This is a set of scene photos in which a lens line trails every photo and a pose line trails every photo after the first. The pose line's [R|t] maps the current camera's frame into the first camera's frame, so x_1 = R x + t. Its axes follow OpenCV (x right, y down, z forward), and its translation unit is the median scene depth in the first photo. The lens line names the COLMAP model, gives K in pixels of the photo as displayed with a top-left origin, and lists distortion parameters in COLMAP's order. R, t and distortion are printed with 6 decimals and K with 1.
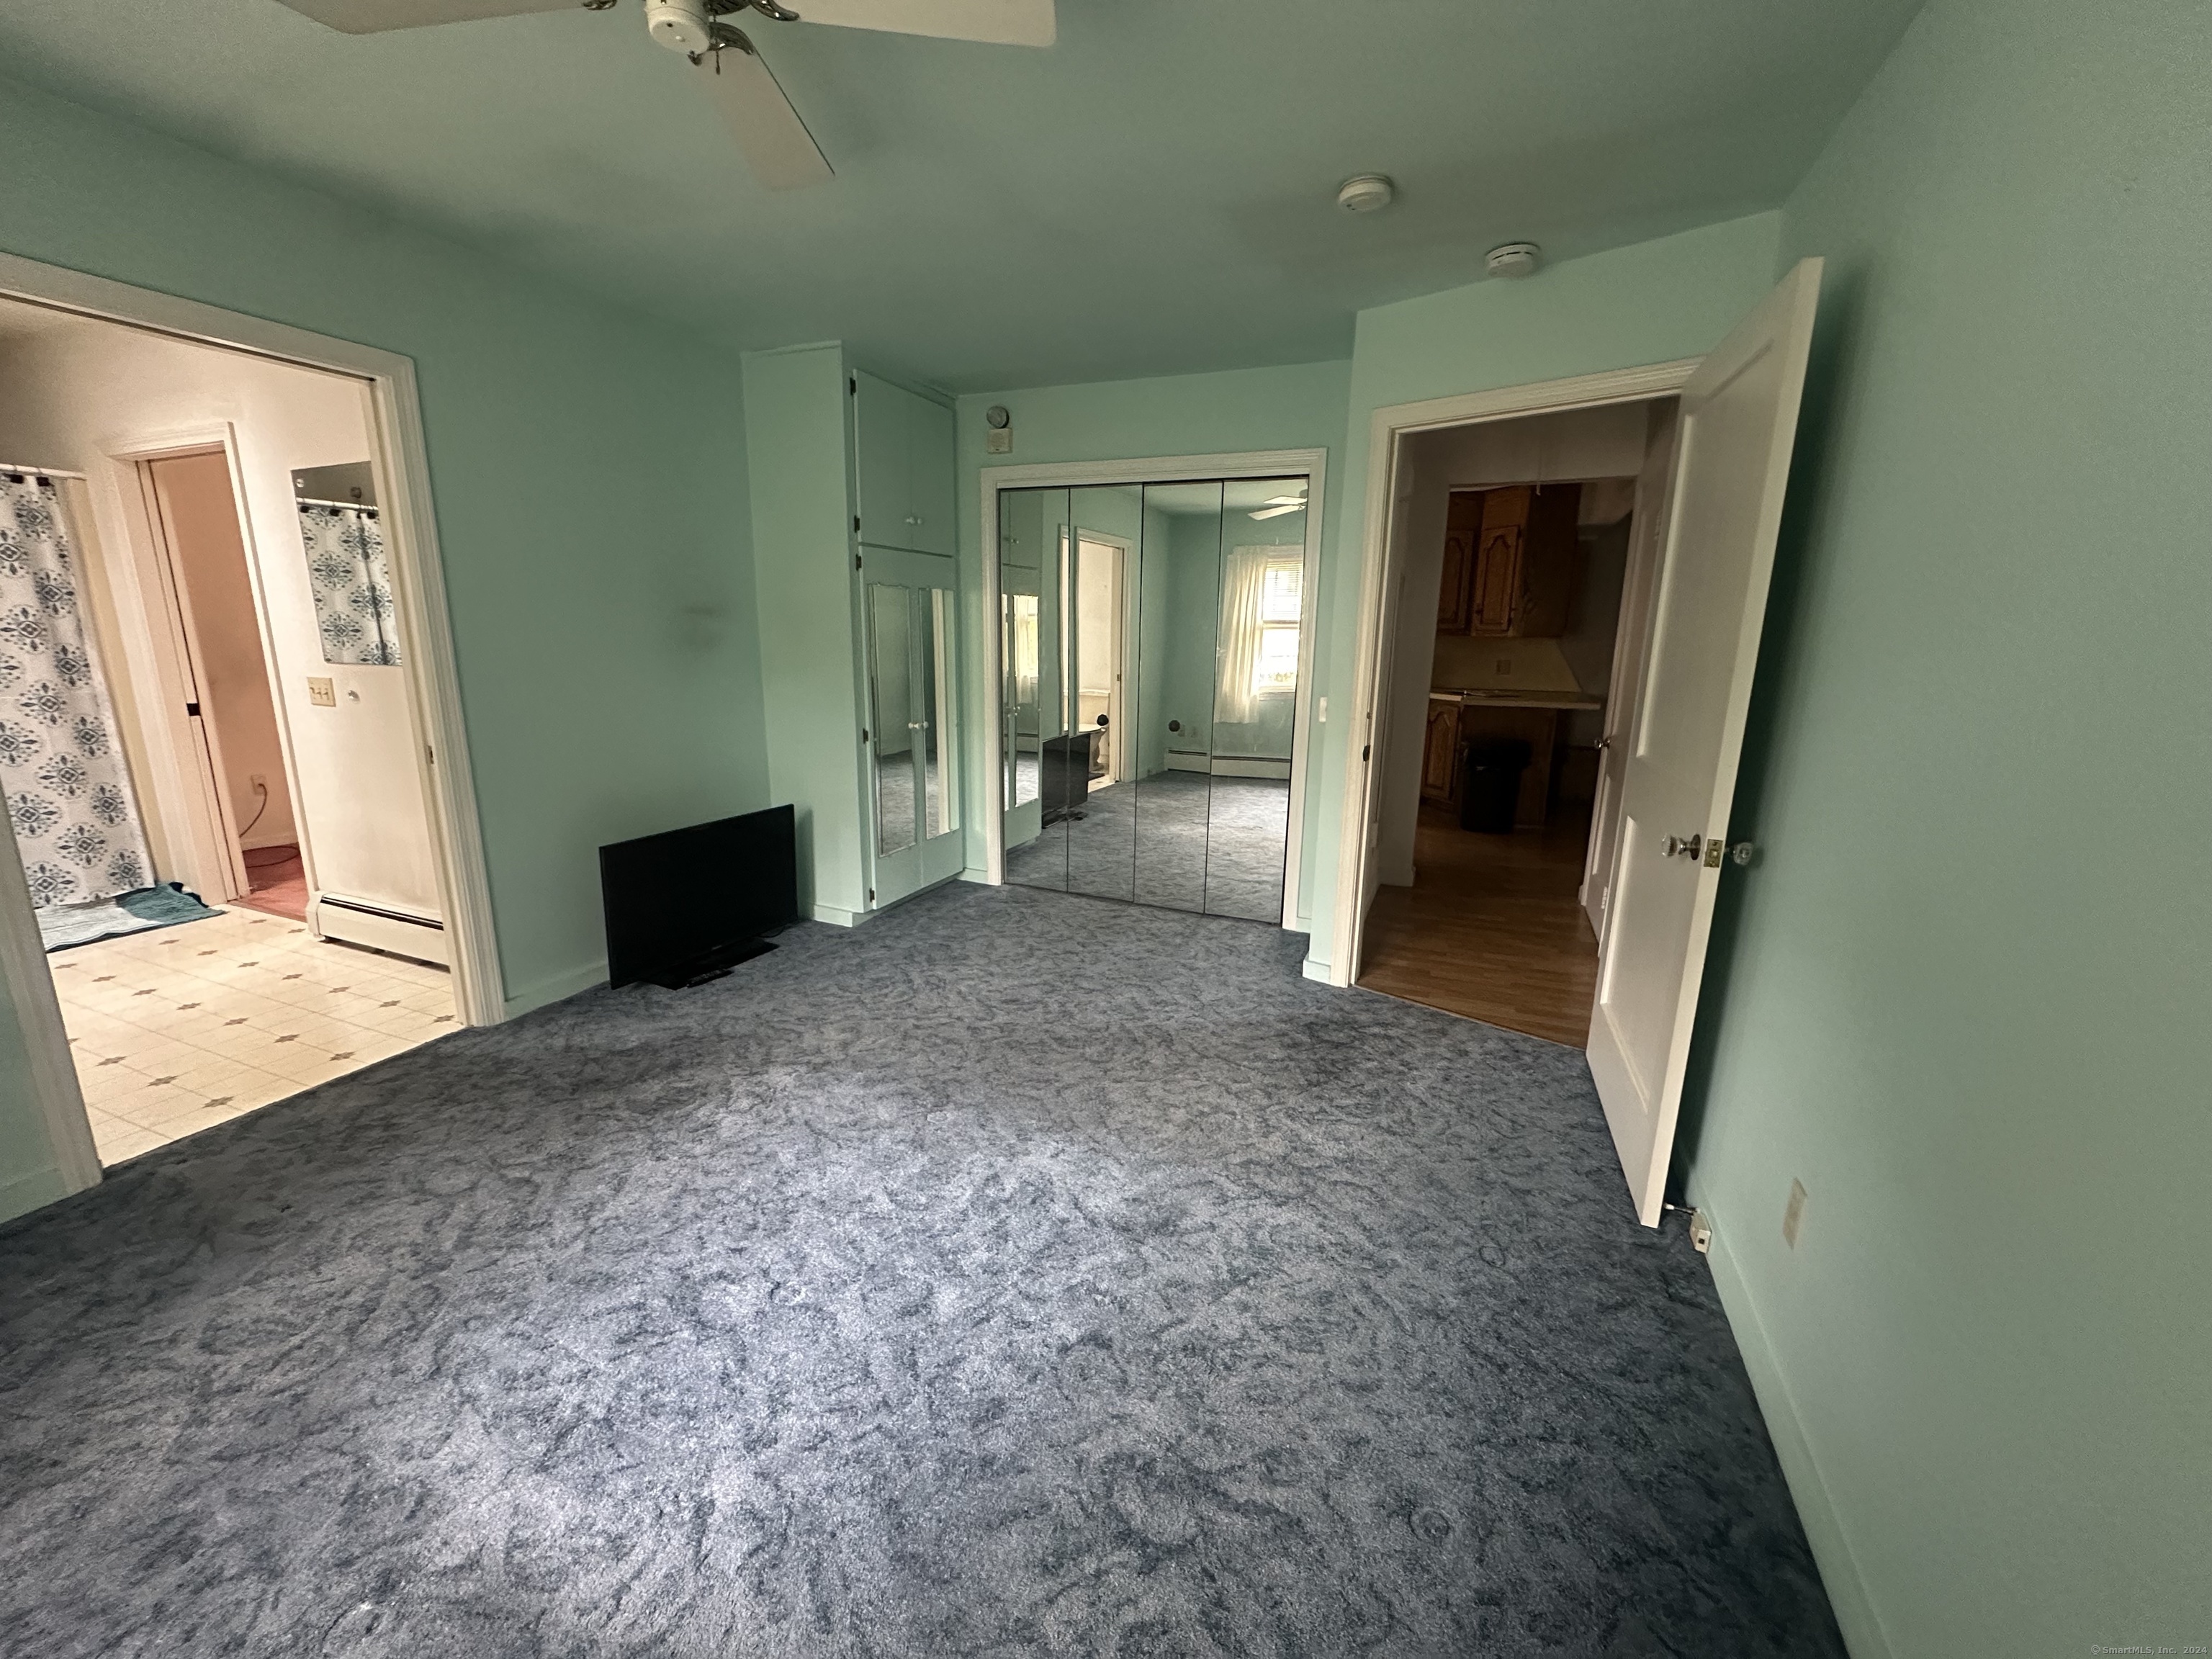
lens RADIAL K [[881.5, 0, 1100.9], [0, 881.5, 821.9], [0, 0, 1]] dist [-0.002811, -0.000143]
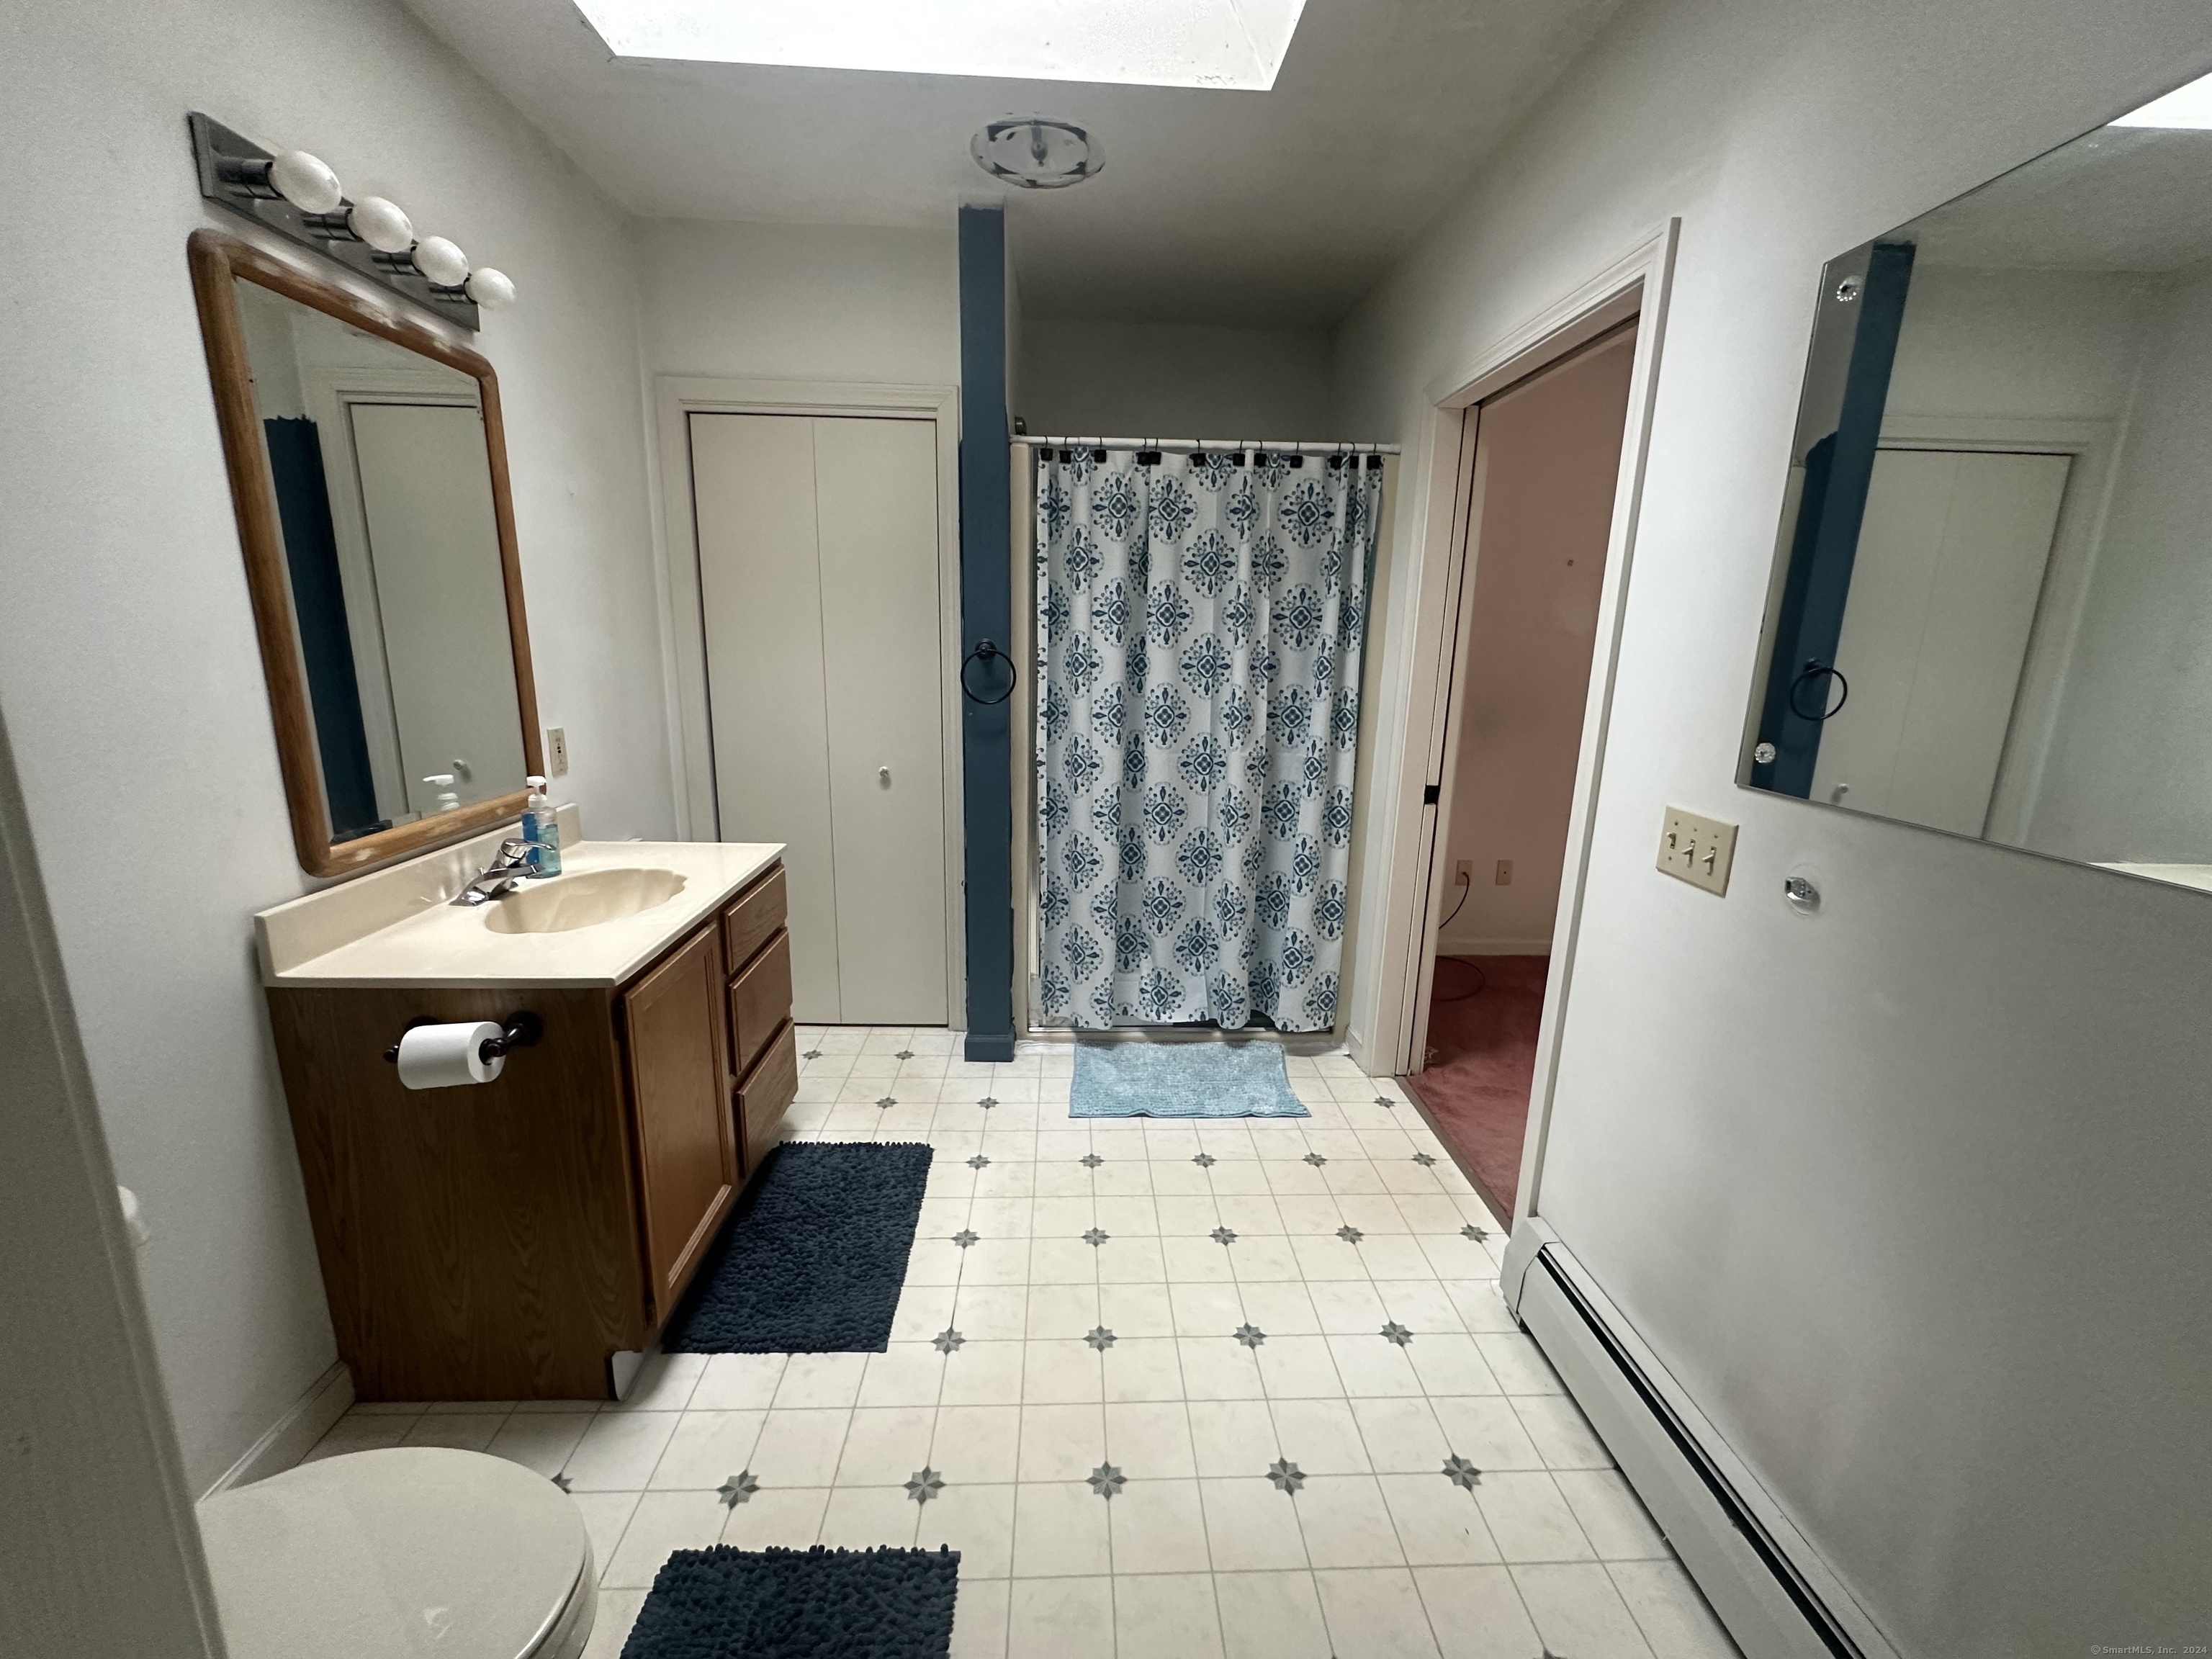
lens RADIAL K [[881.5, 0, 1103.1], [0, 881.5, 827.9], [0, 0, 1]] dist [-0.002811, -0.000143]
pose [[0.423337, 0.189614, -0.885908, -0.727355], [-0.213131, 0.971253, 0.106034, -0.161013], [0.880546, 0.143926, 0.451580, 0.649988]]
